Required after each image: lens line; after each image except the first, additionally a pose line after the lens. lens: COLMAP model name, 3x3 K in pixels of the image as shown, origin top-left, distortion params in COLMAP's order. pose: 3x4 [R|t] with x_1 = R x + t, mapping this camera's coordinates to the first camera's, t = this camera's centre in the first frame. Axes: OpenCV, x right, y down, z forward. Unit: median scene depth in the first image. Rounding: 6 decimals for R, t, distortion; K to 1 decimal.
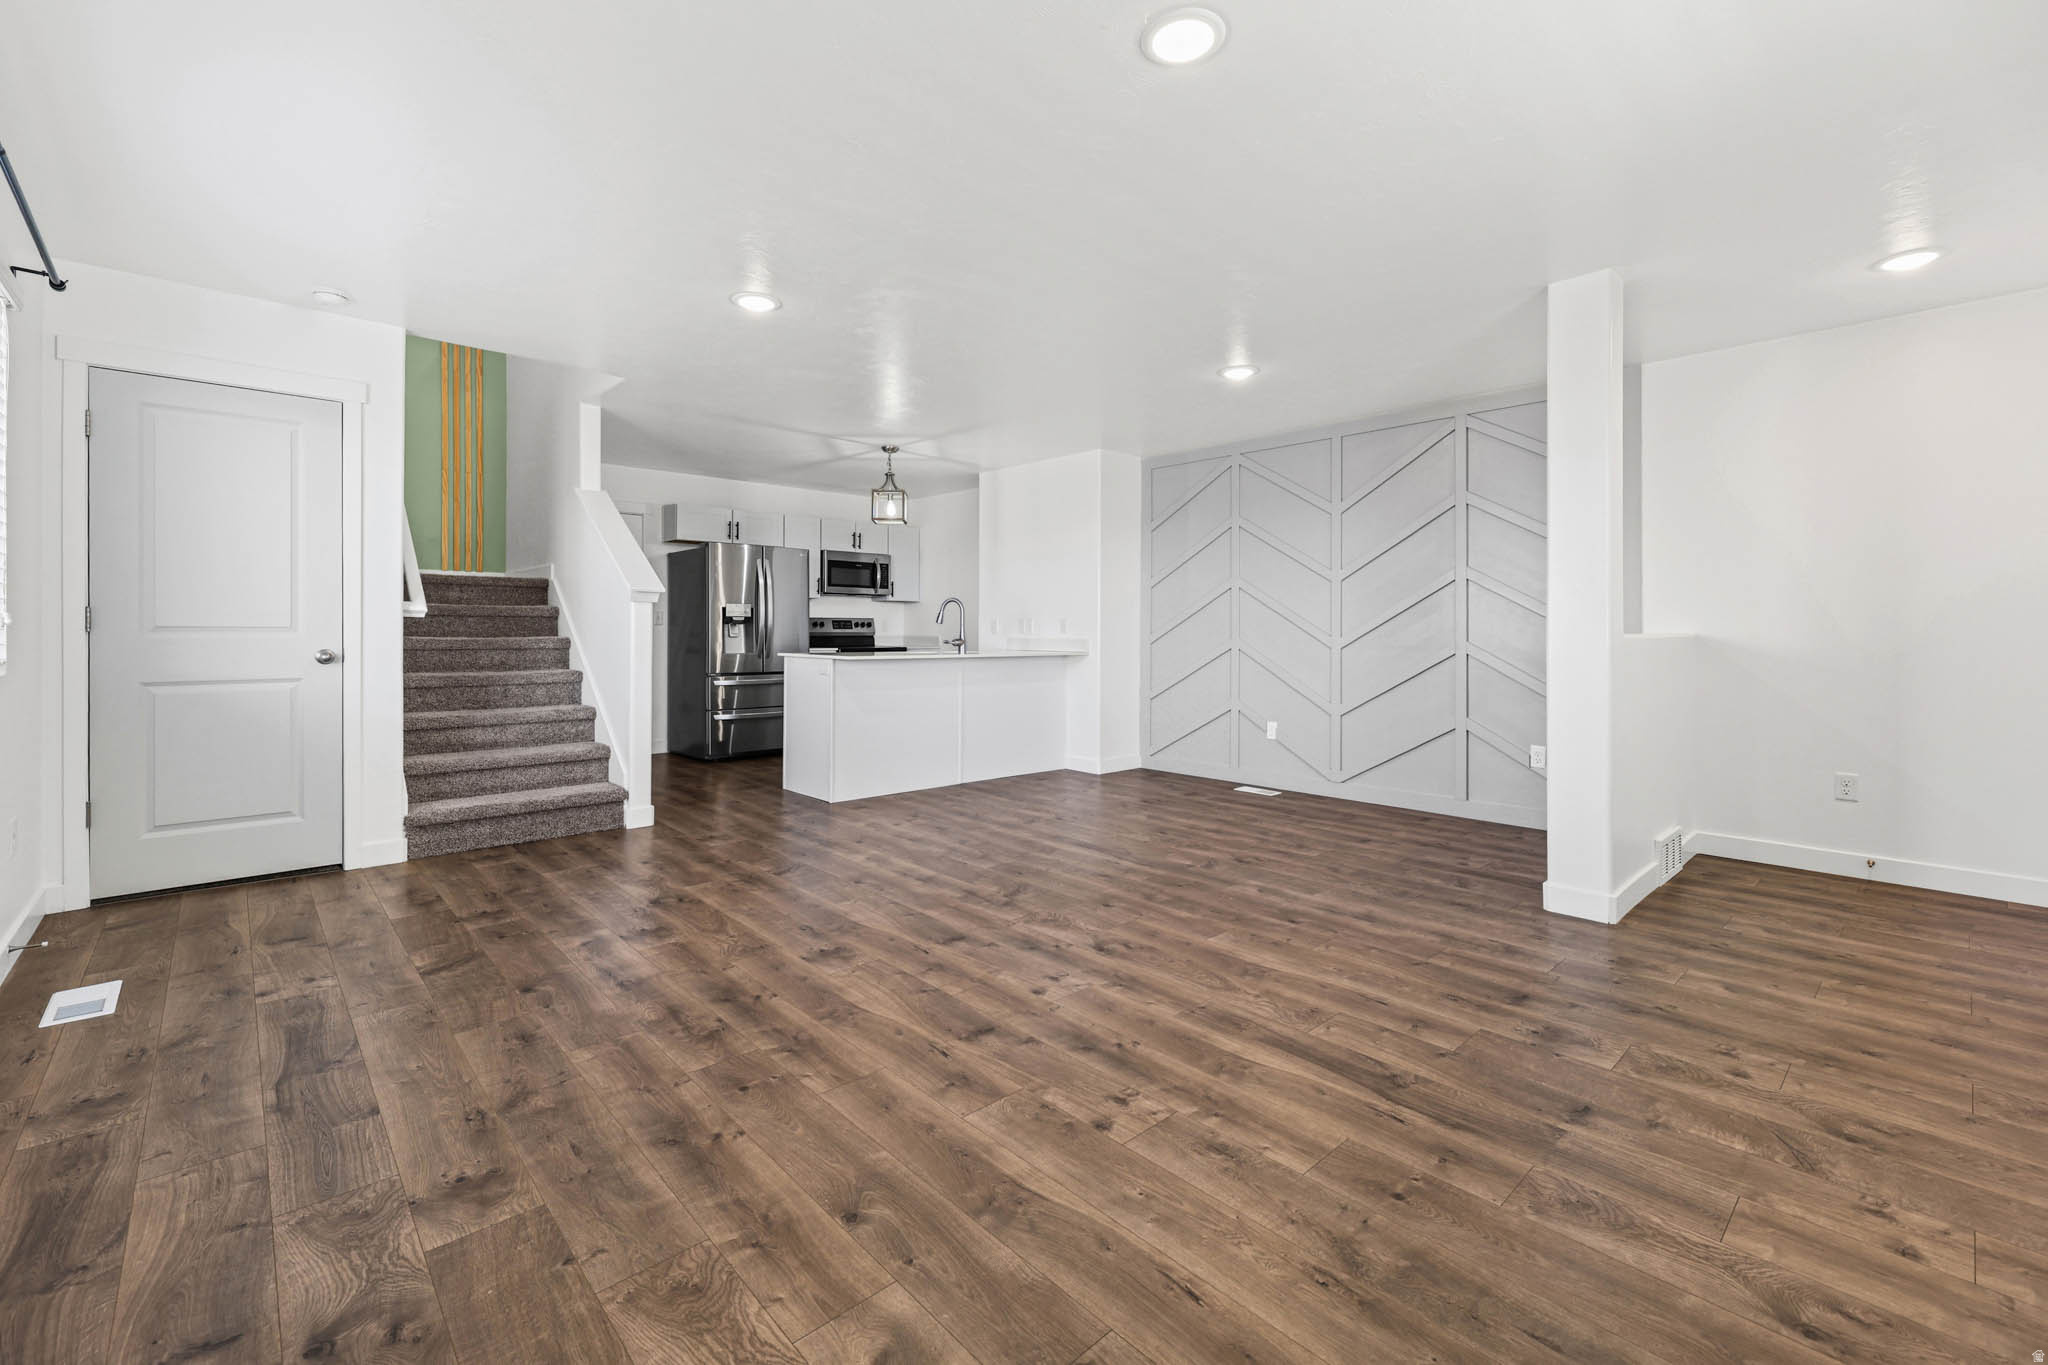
lens RADIAL K [[880.2, 0, 1089.4], [0, 880.2, 634.8], [0, 0, 1]] dist [0.003012, 0.000092]
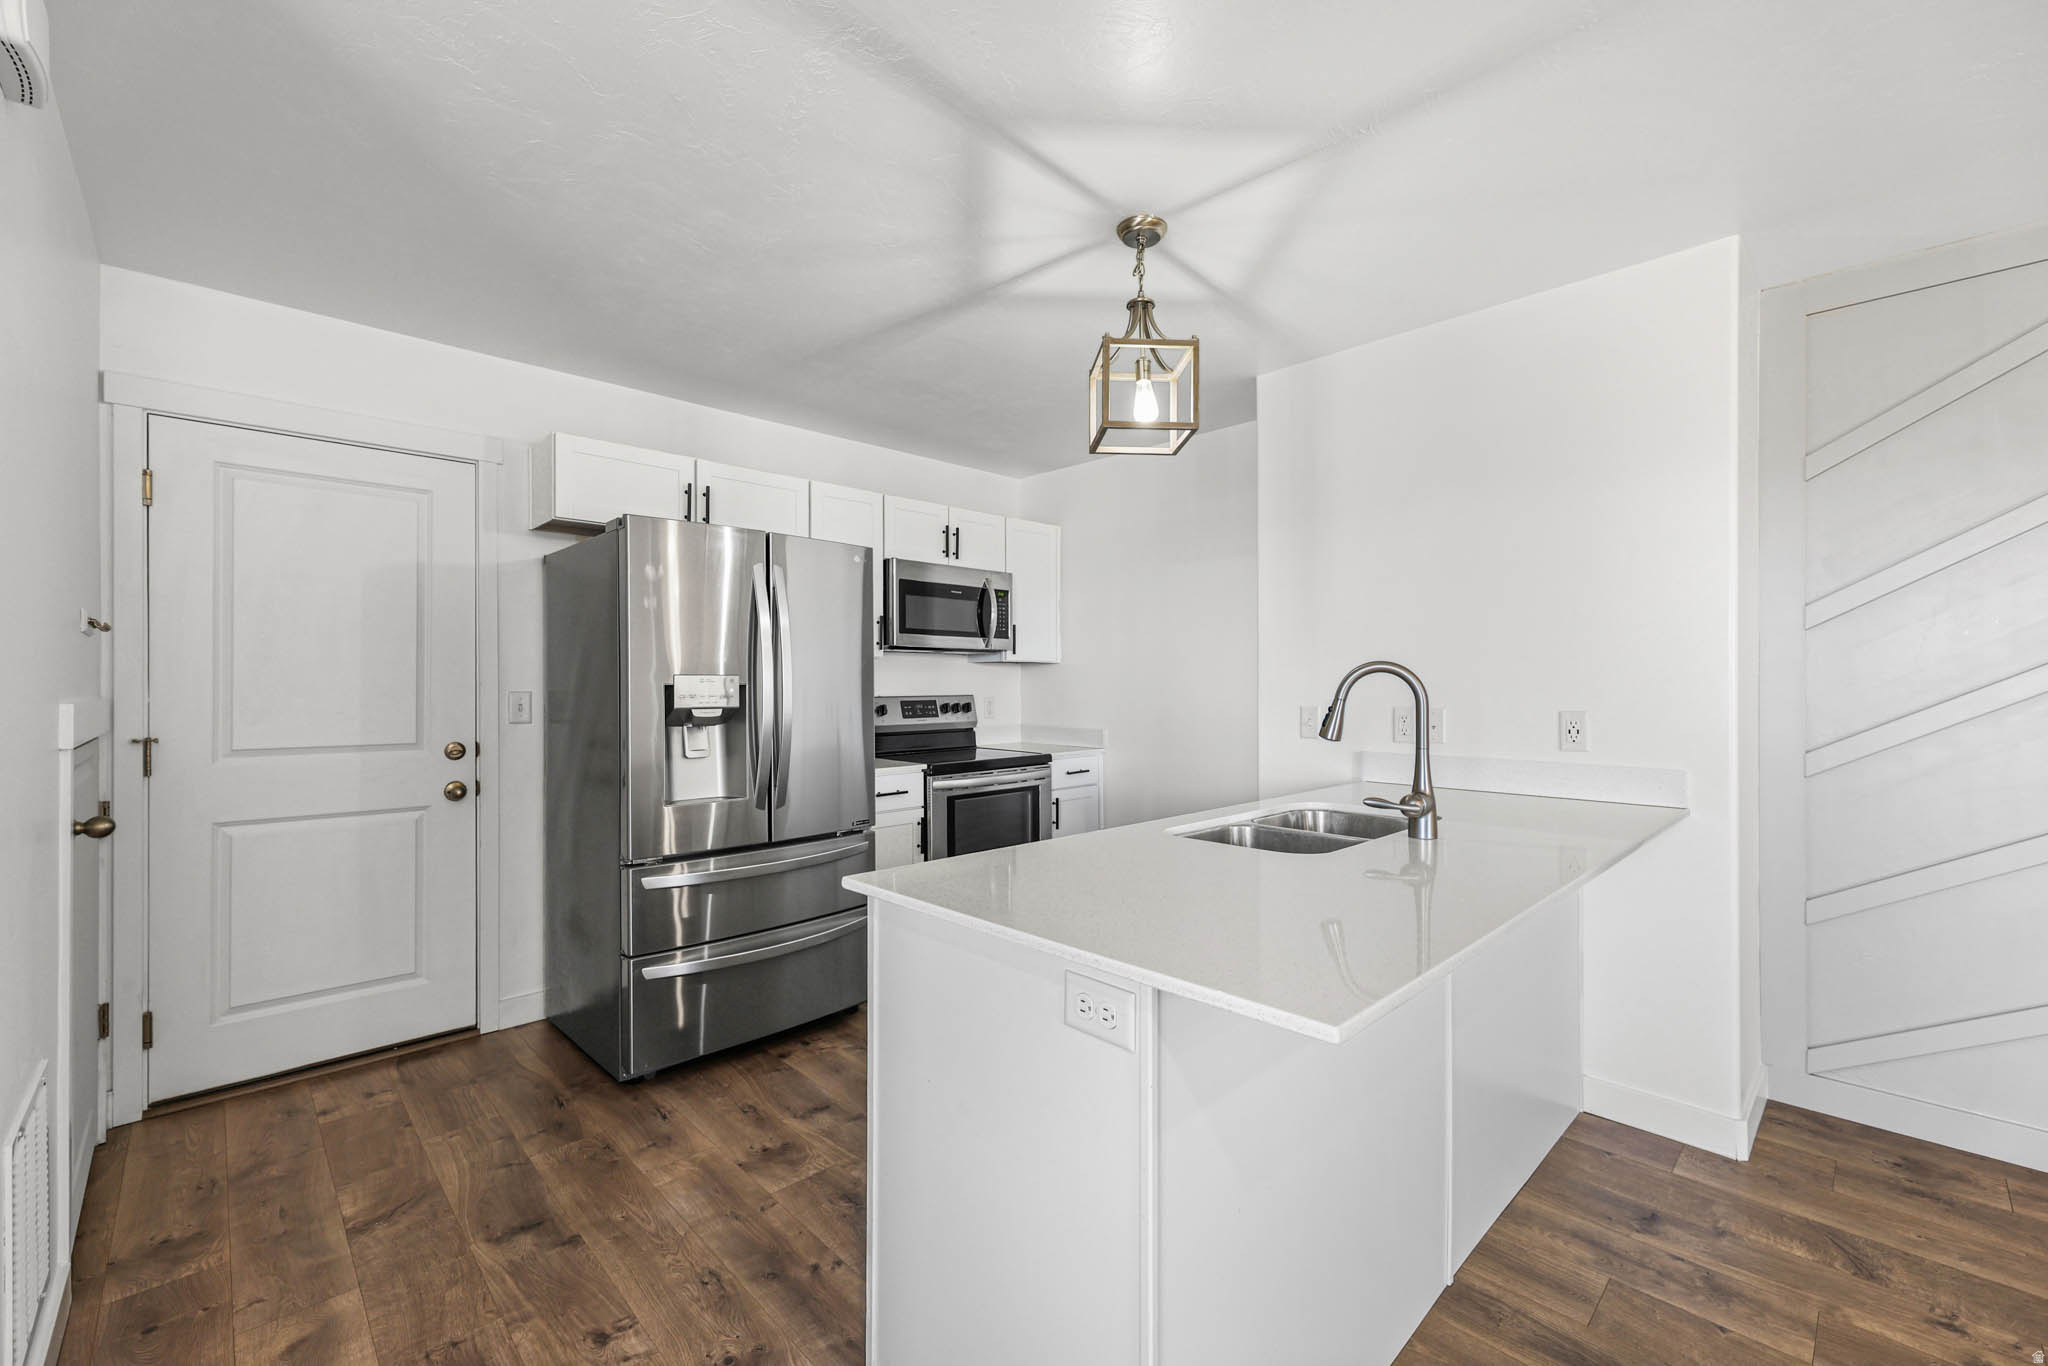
lens RADIAL K [[837.9, 0, 1096.1], [0, 837.9, 685.0], [0, 0, 1]] dist [0.002512, 0.000229]
pose [[0.999323, -0.005718, 0.036351, -0.497137], [0.005845, 0.999977, -0.003382, -0.059213], [-0.036331, 0.003592, 0.999333, 1.293038]]
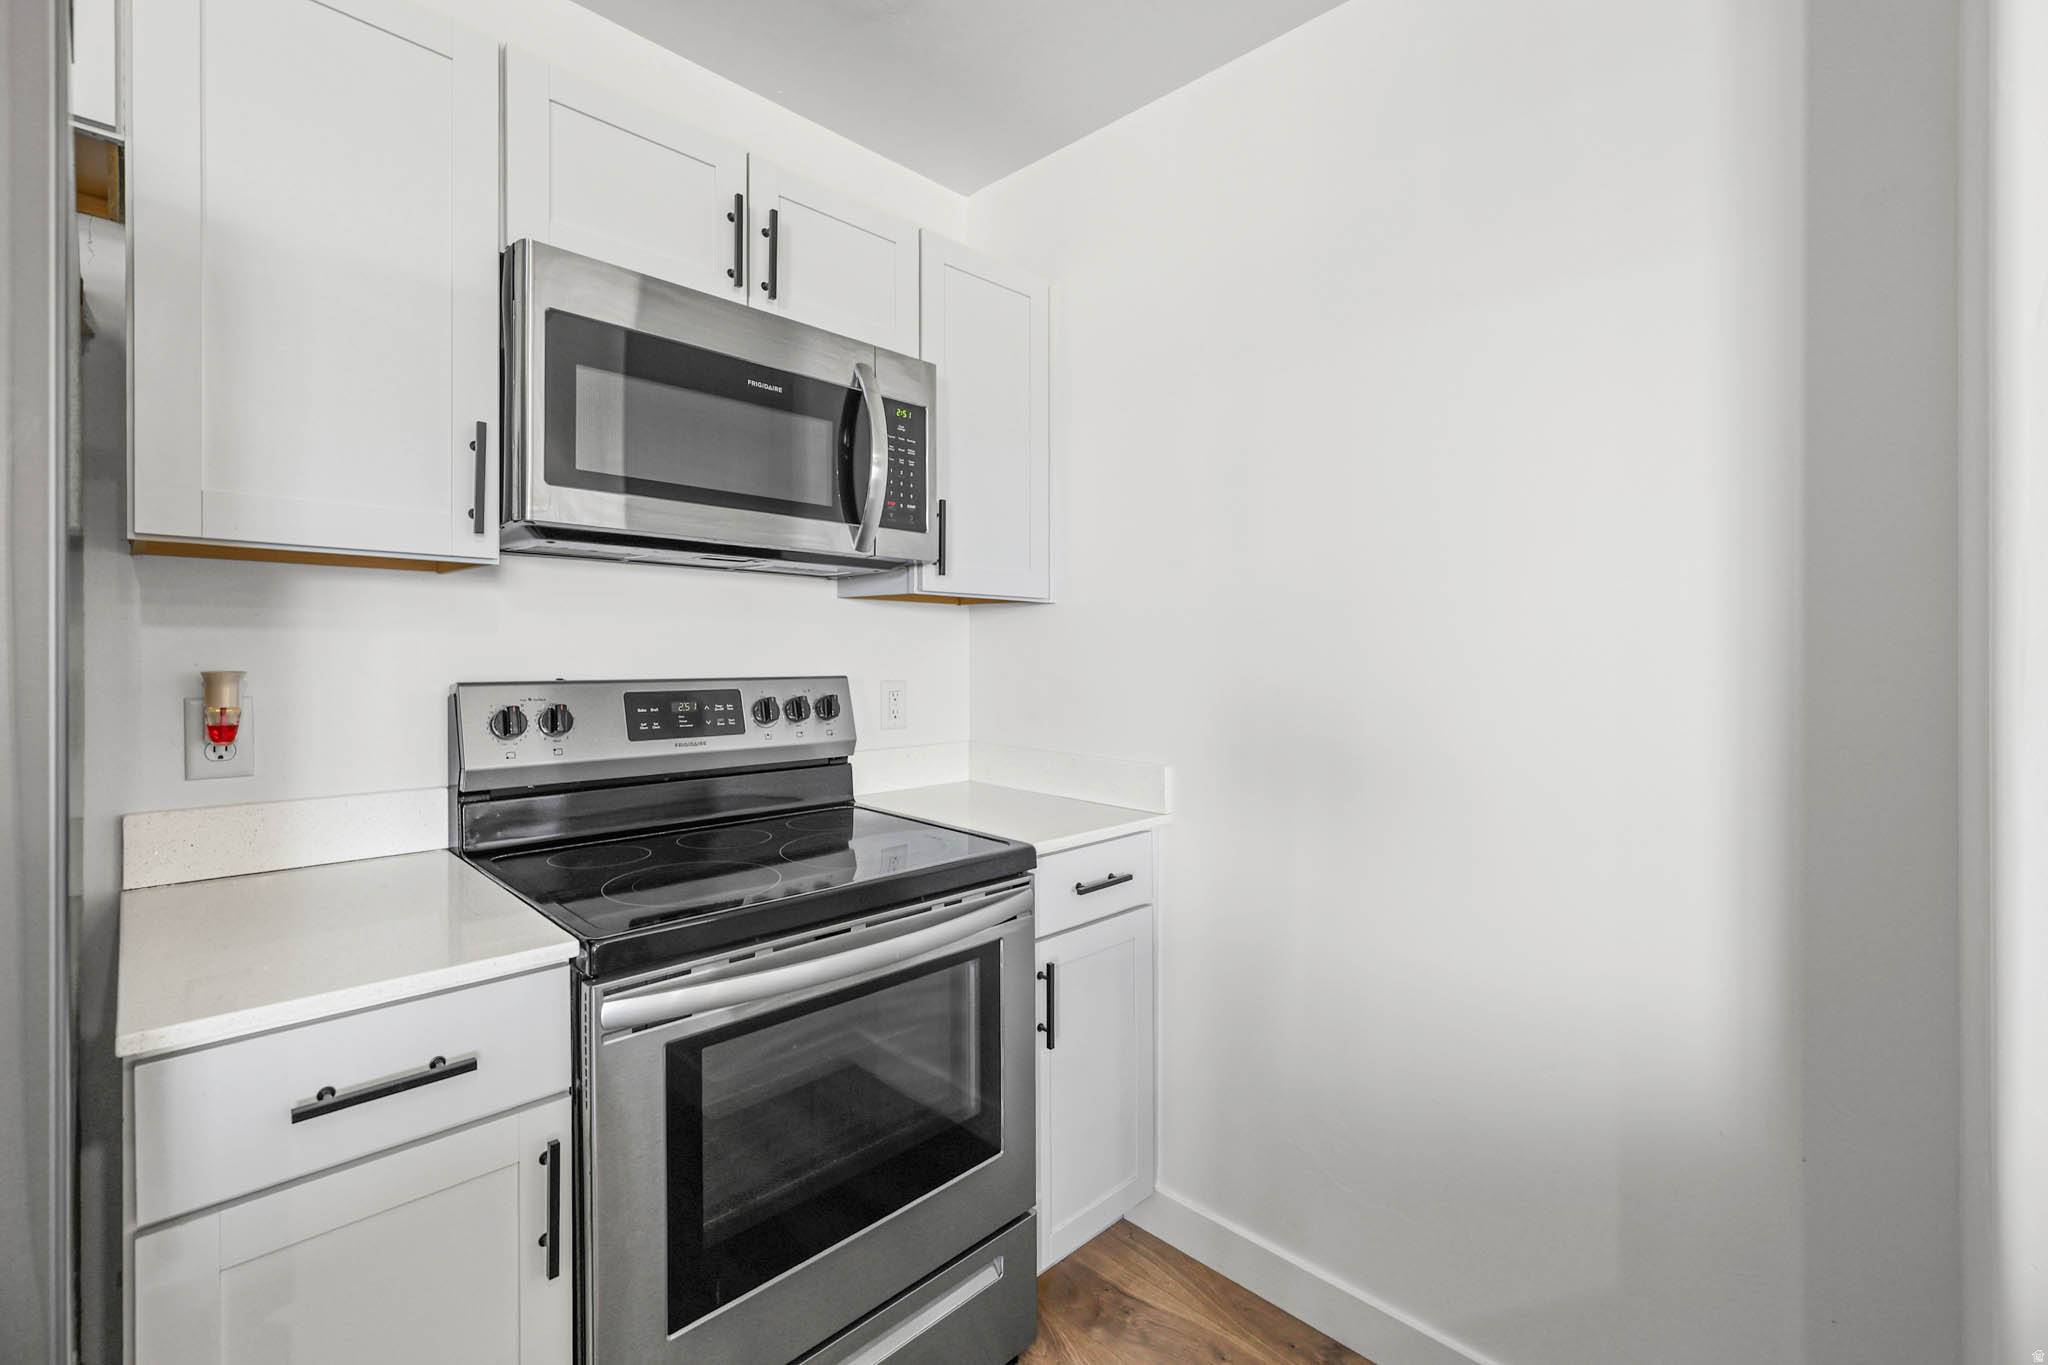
lens RADIAL K [[865.5, 0, 1107.3], [0, 865.5, 663.5], [0, 0, 1]] dist [0.000606, -0.000119]
pose [[0.997720, -0.001084, 0.067479, -0.510826], [0.000650, 0.999979, 0.006444, -0.060611], [-0.067484, -0.006385, 0.997700, 2.042355]]
